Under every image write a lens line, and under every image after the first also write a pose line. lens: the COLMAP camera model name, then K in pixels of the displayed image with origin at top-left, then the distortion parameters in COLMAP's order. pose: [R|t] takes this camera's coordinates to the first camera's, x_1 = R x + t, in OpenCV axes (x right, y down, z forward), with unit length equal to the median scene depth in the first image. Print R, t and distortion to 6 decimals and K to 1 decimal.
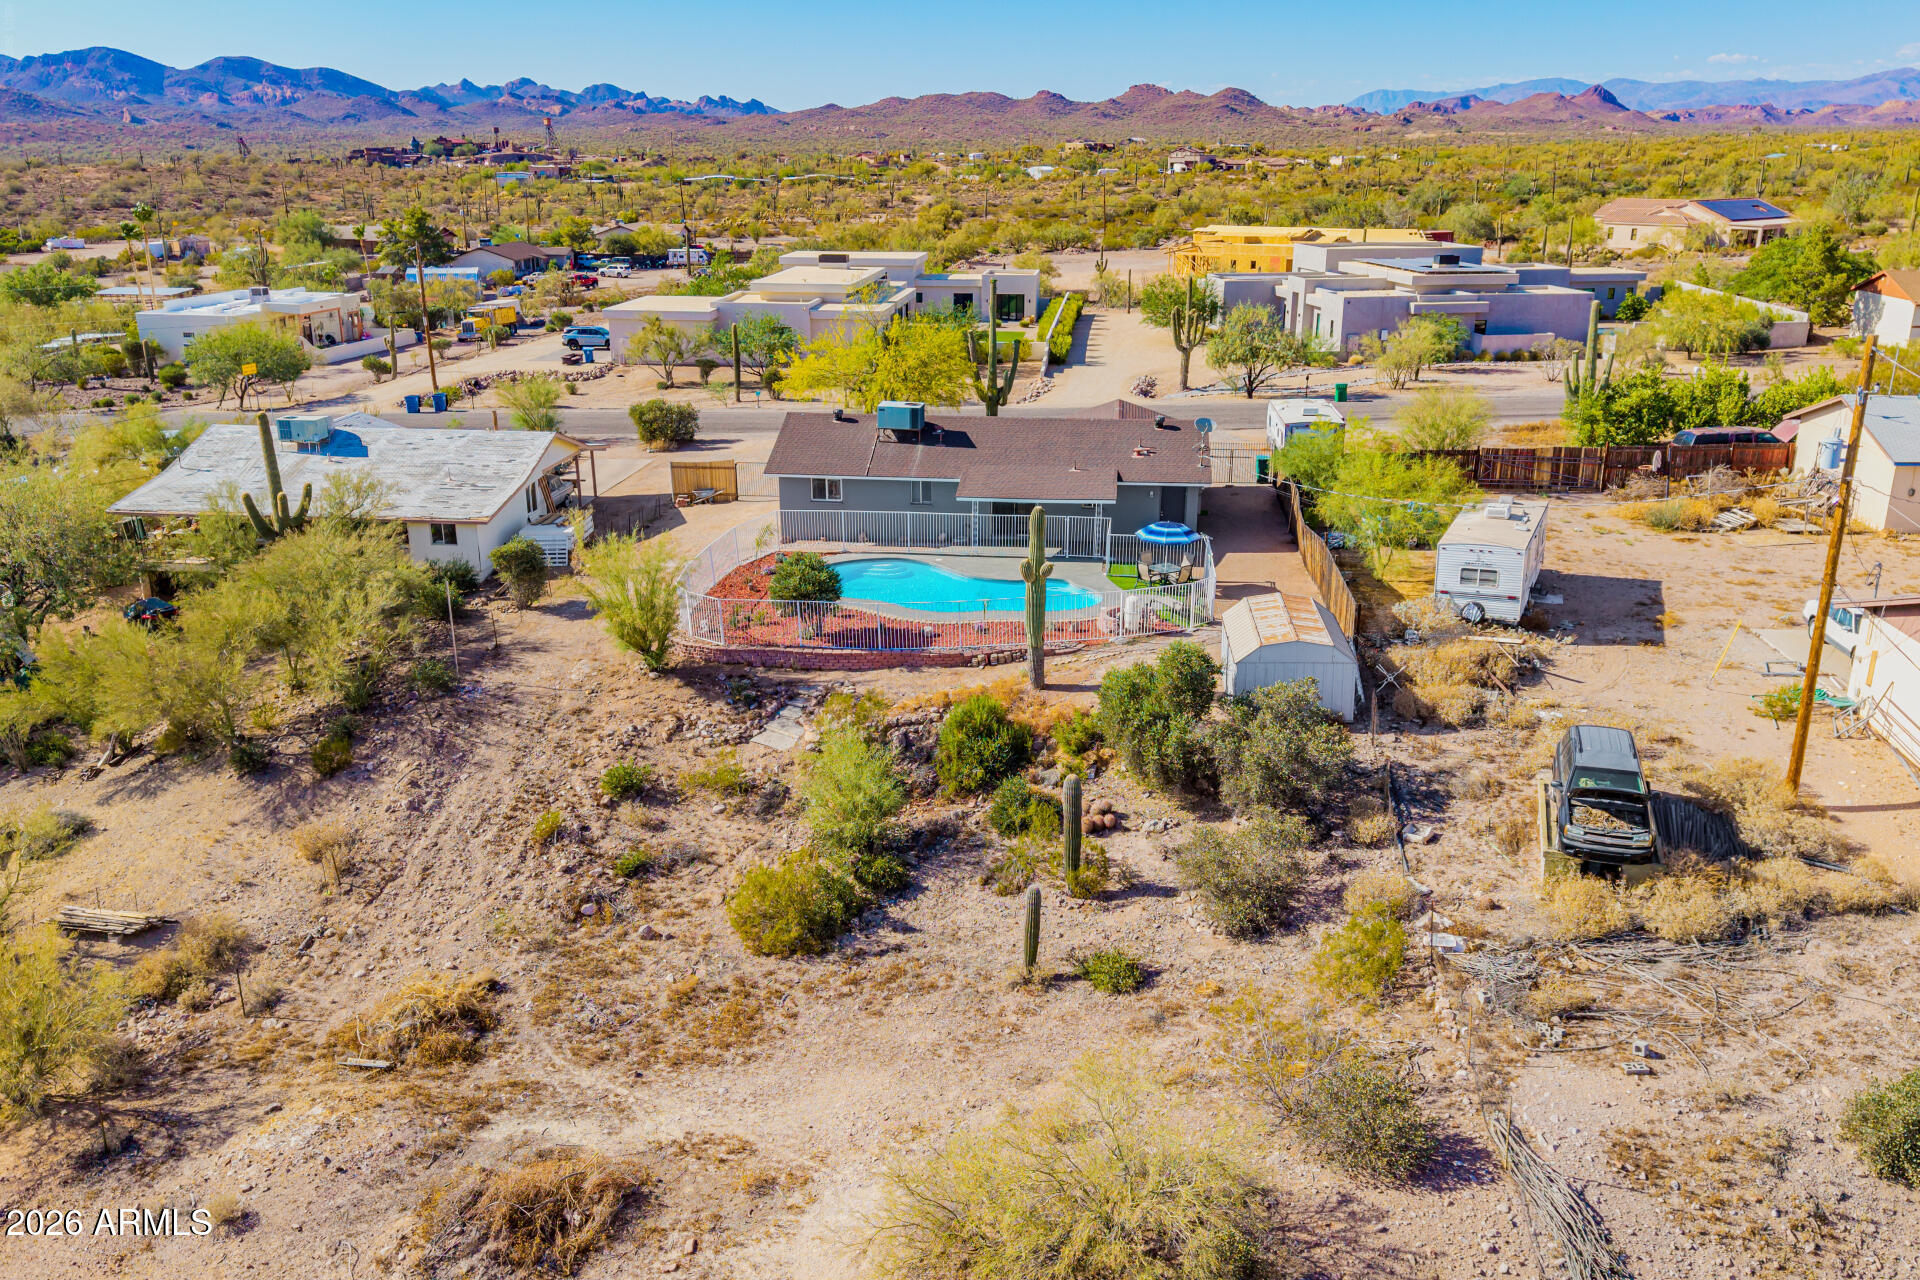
lens RADIAL K [[1538.6, 0, 958.5], [0, 1538.6, 635.7], [0, 0, 1]] dist [0.023268, -0.016720]
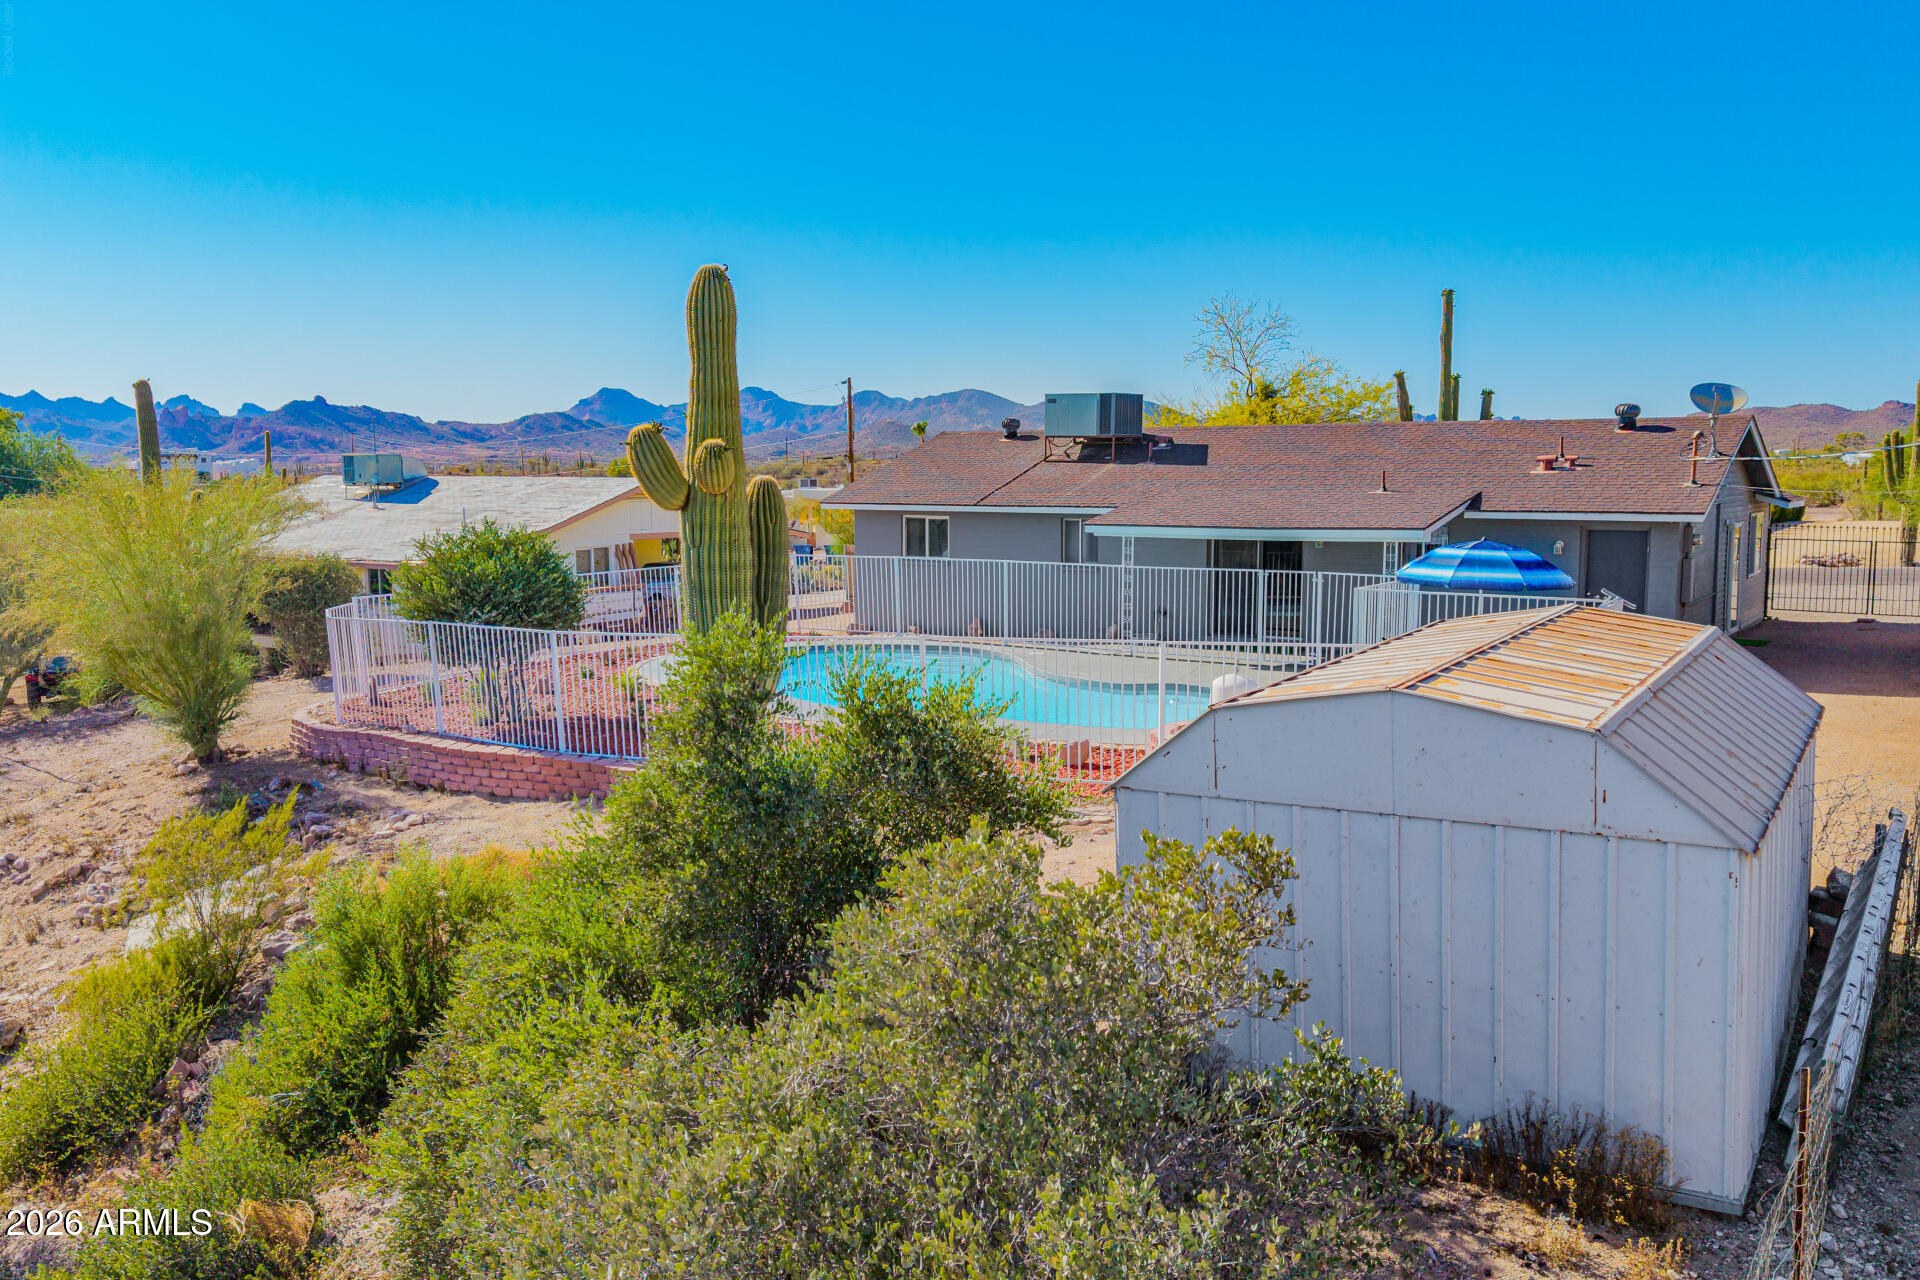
lens RADIAL K [[1534.1, 0, 965.4], [0, 1534.1, 641.6], [0, 0, 1]] dist [0.029735, -0.018109]
pose [[0.883545, 0.051678, -0.465487, 0.230926], [-0.140661, 0.977290, -0.158491, 0.029837], [0.446725, 0.205510, 0.870748, 0.715345]]
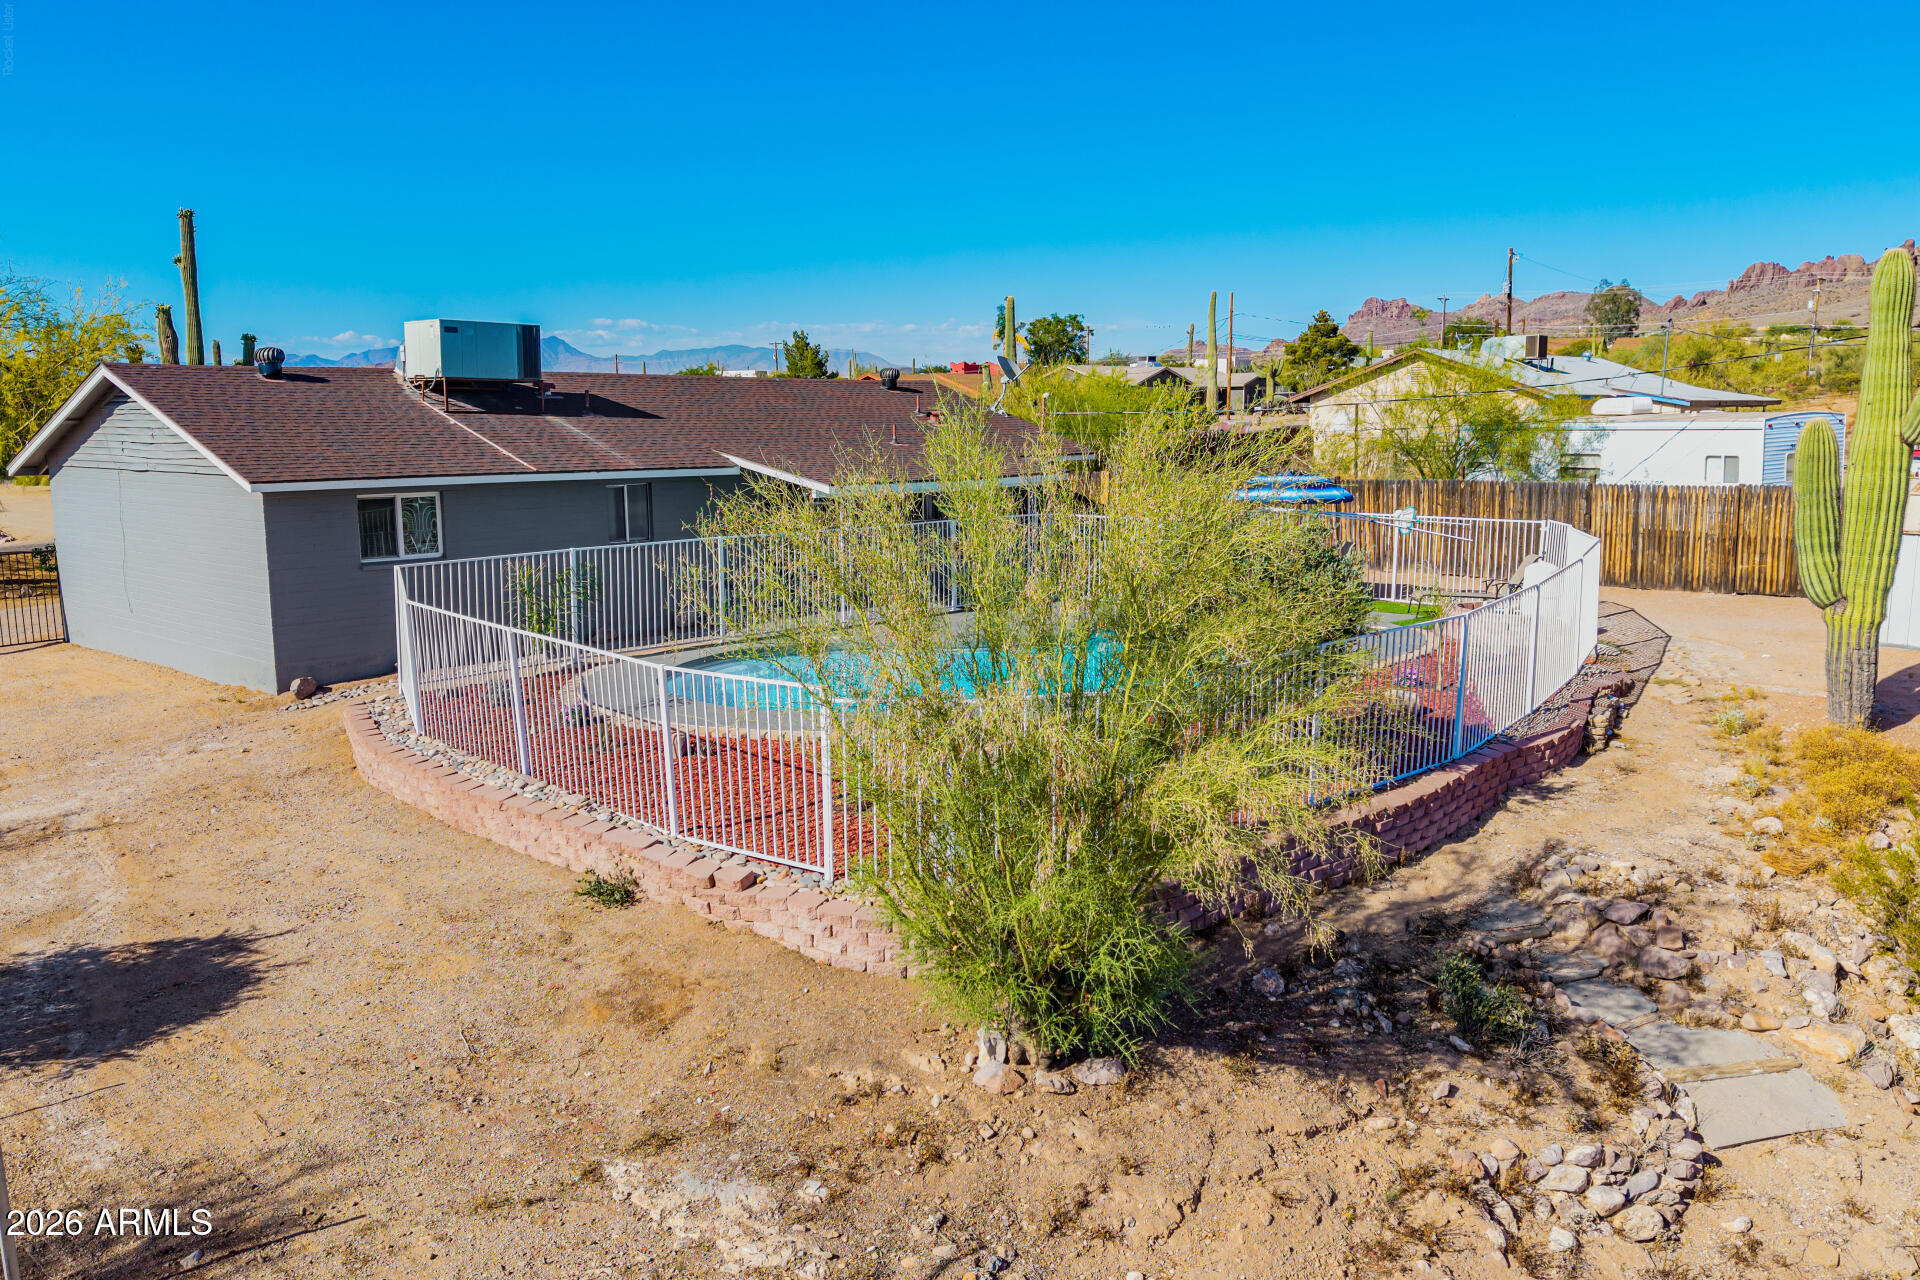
lens RADIAL K [[1524.7, 0, 960.7], [0, 1524.7, 647.2], [0, 0, 1]] dist [0.086724, -0.144685]
pose [[0.597578, -0.125980, 0.791852, -0.384571], [0.252025, 0.967038, -0.036342, -0.030061], [-0.761173, 0.221283, 0.609631, 0.899830]]
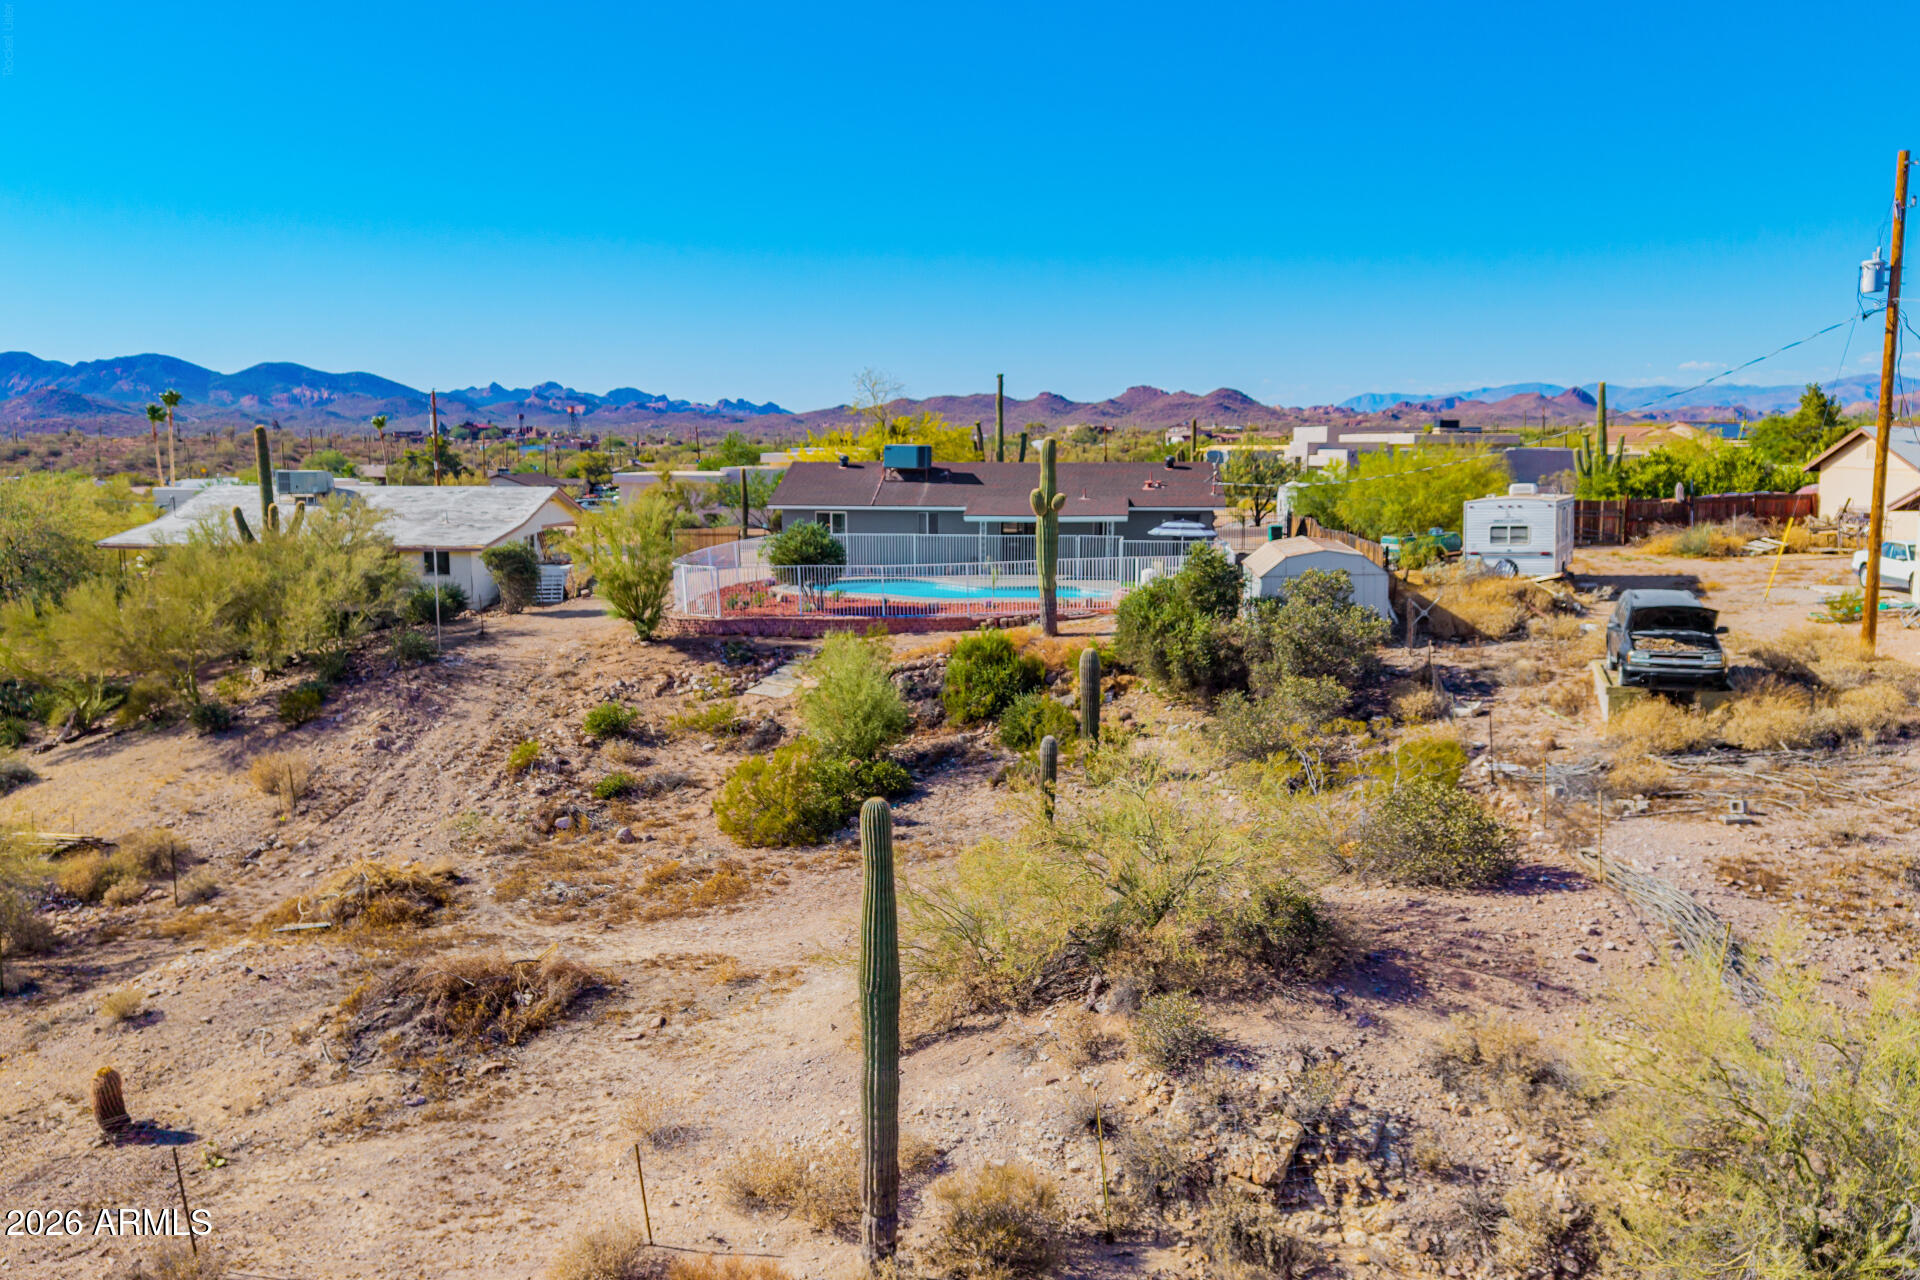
lens RADIAL K [[1542.3, 0, 959.0], [0, 1542.3, 642.4], [0, 0, 1]] dist [0.018022, -0.013092]
pose [[0.999993, -0.000149, -0.003662, -0.001023], [-0.000514, 0.983619, -0.180261, 0.202225], [0.003629, 0.180262, 0.983612, 0.066531]]
